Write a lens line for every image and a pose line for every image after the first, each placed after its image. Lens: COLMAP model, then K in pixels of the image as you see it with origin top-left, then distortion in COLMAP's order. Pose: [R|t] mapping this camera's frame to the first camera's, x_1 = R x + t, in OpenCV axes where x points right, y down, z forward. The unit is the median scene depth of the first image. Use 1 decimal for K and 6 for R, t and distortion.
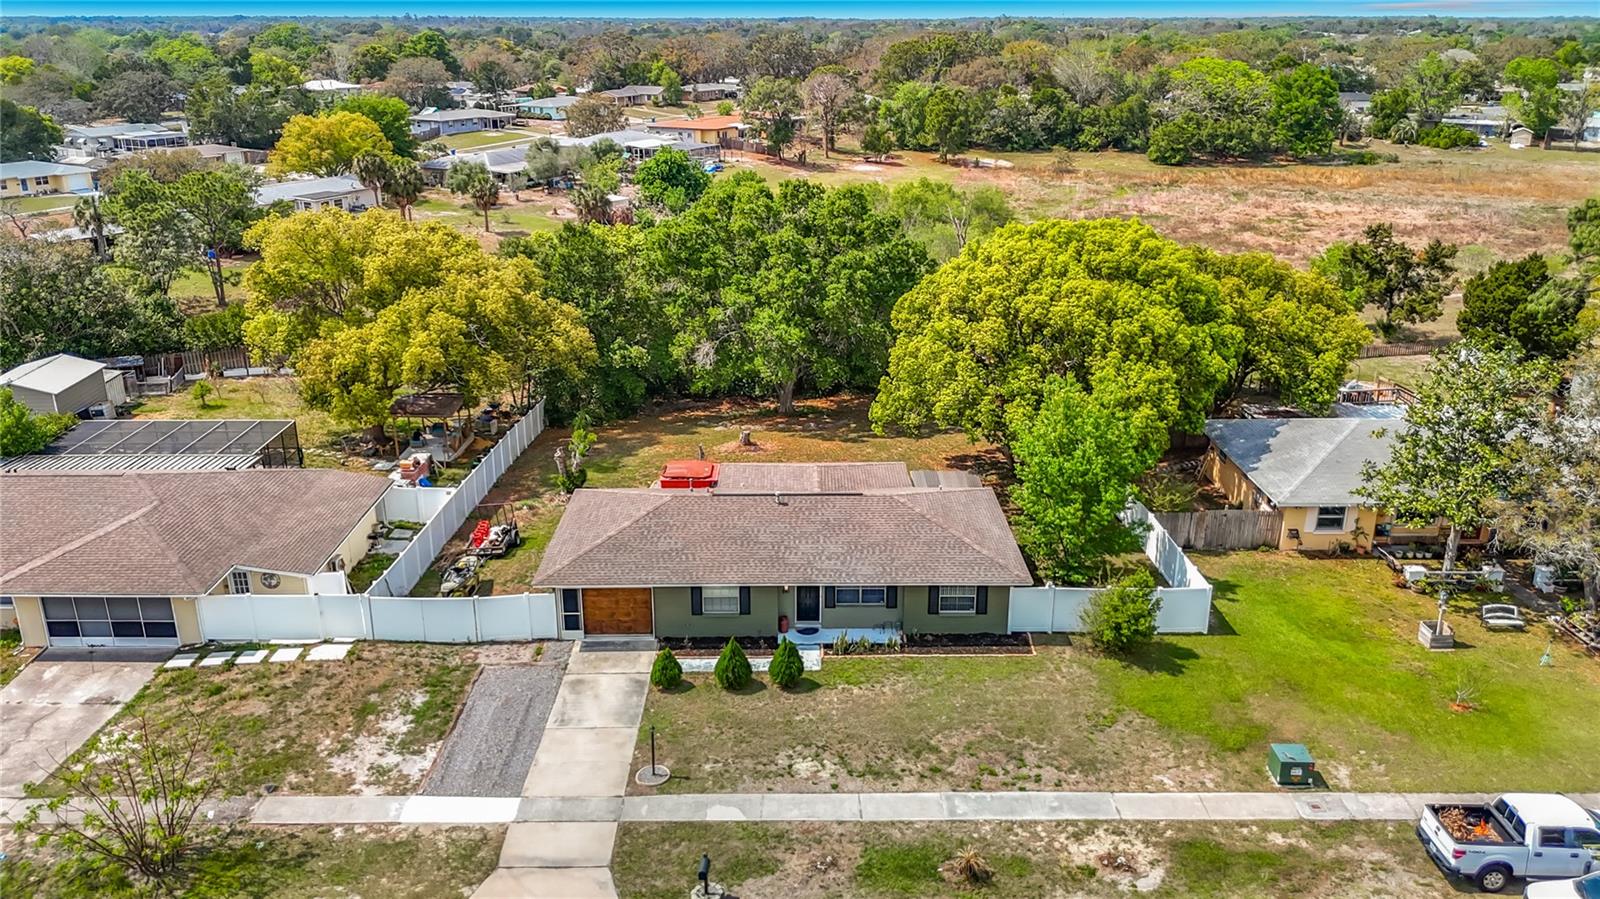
lens RADIAL K [[1202.8, 0, 800.0], [0, 1202.8, 449.5], [0, 0, 1]] dist [0.076361, -0.136775]
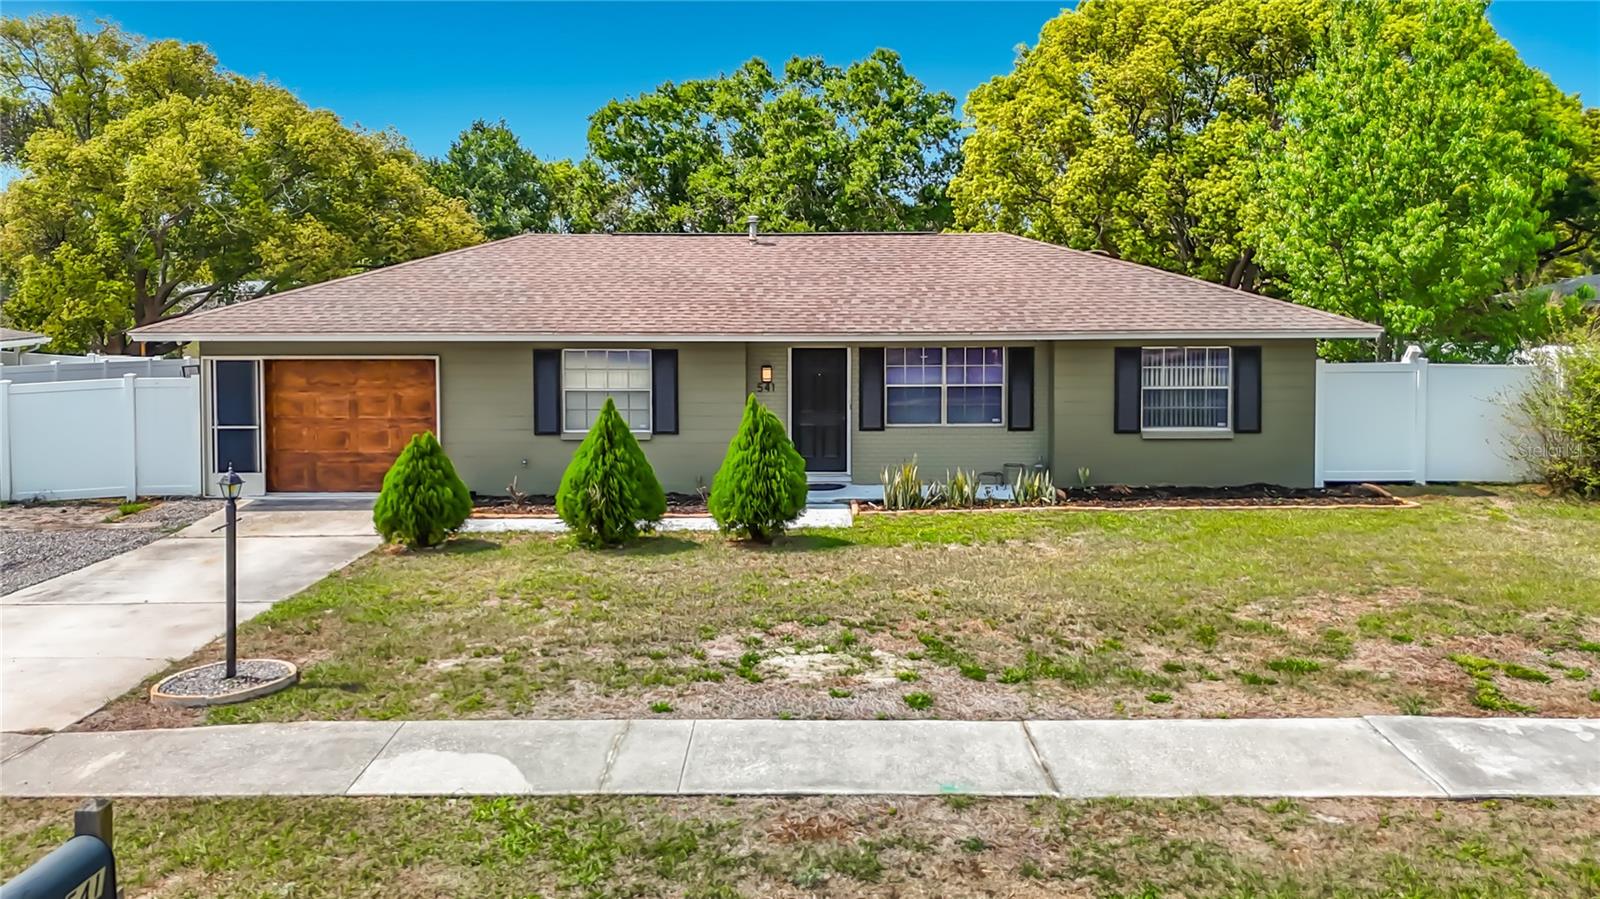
lens RADIAL K [[1234.4, 0, 802.0], [0, 1234.4, 336.5], [0, 0, 1]] dist [0.066330, -0.066465]
pose [[0.999941, 0.000047, -0.010822, 0.005503], [-0.003159, 0.957705, -0.287733, 0.226087], [0.010351, 0.287750, 0.957650, 0.589399]]
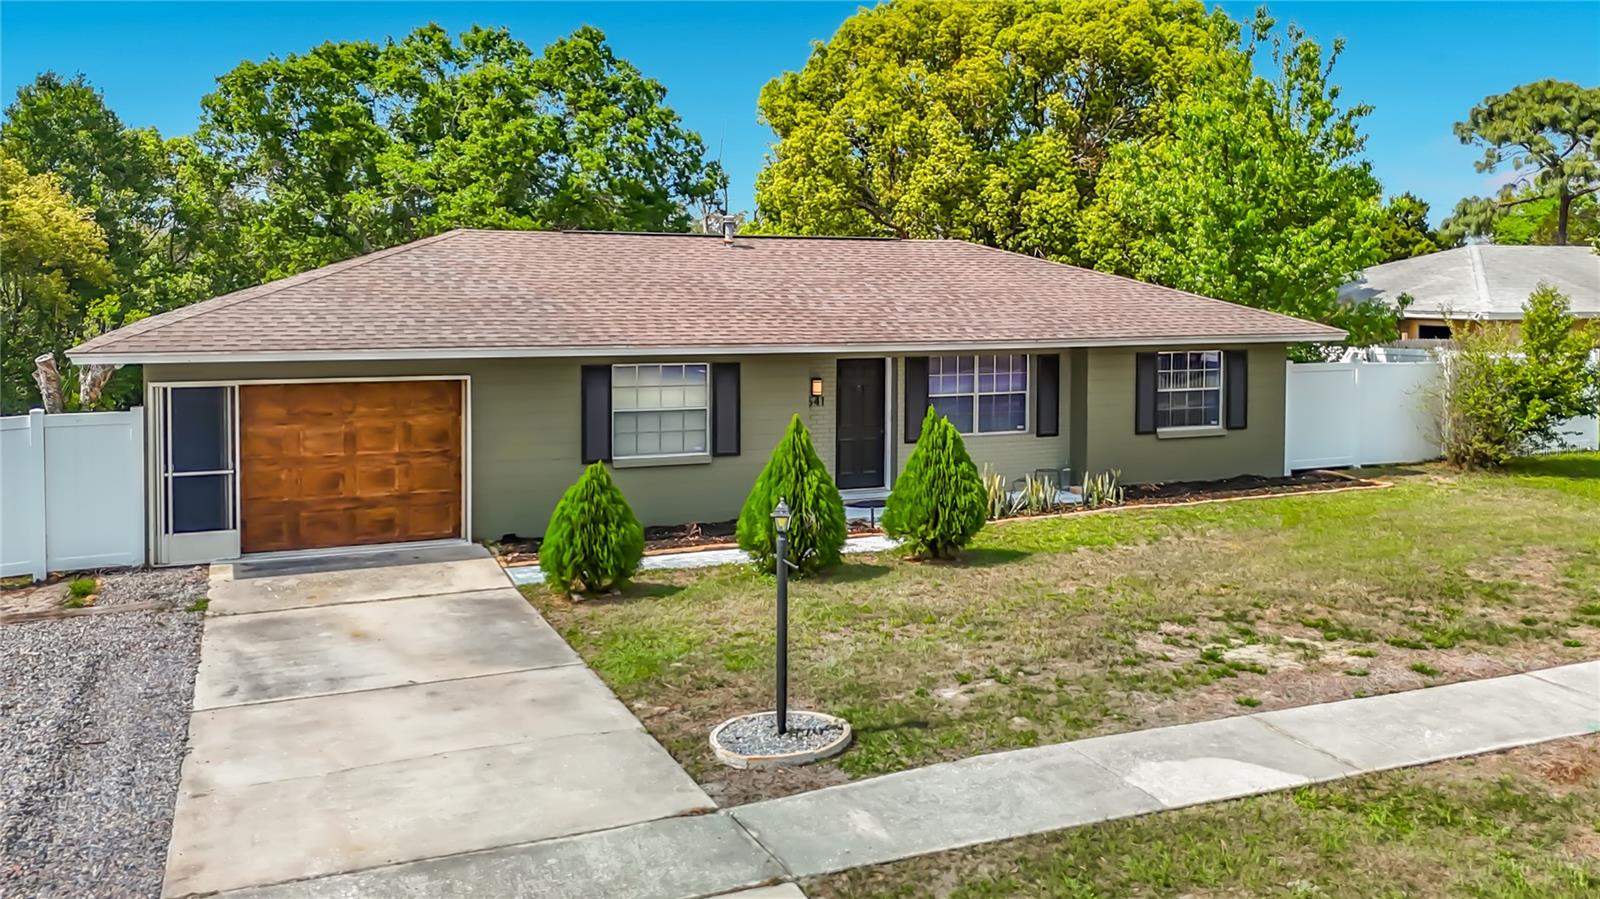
lens RADIAL K [[1356.6, 0, 884.9], [0, 1356.6, 339.6], [0, 0, 1]] dist [0.071138, -0.089235]
pose [[0.910594, -0.010766, 0.413162, -0.173712], [0.131308, 0.955404, -0.264502, 0.220287], [-0.391889, 0.295106, 0.871399, 0.605133]]
